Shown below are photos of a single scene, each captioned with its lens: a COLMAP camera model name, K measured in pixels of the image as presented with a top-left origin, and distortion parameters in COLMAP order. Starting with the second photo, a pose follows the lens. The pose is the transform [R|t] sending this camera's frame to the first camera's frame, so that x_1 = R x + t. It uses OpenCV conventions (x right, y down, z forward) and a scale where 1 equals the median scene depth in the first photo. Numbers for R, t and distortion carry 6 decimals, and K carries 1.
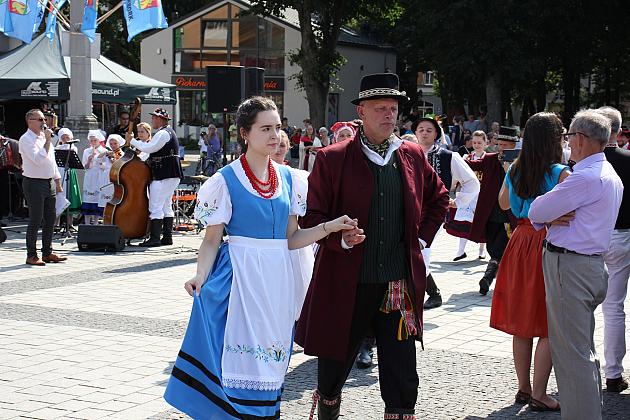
lens RADIAL K [[1272.8, 0, 314.3], [0, 1272.8, 210.2], [0, 0, 1]] dist [0.741066, 0.000000]
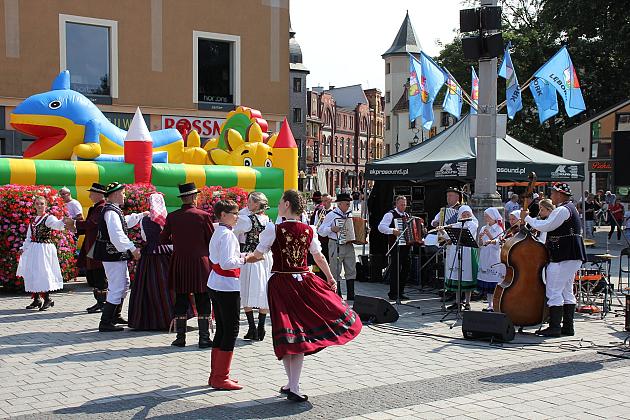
lens RADIAL K [[896.2, 0, 310.2], [0, 896.2, 206.0], [0, 0, 1]] dist [0.145026, 0.000000]
pose [[0.916450, 0.003163, -0.400136, -0.020839], [-0.027542, 0.998096, -0.055192, -0.019426], [0.399199, 0.061601, 0.914792, 0.298012]]
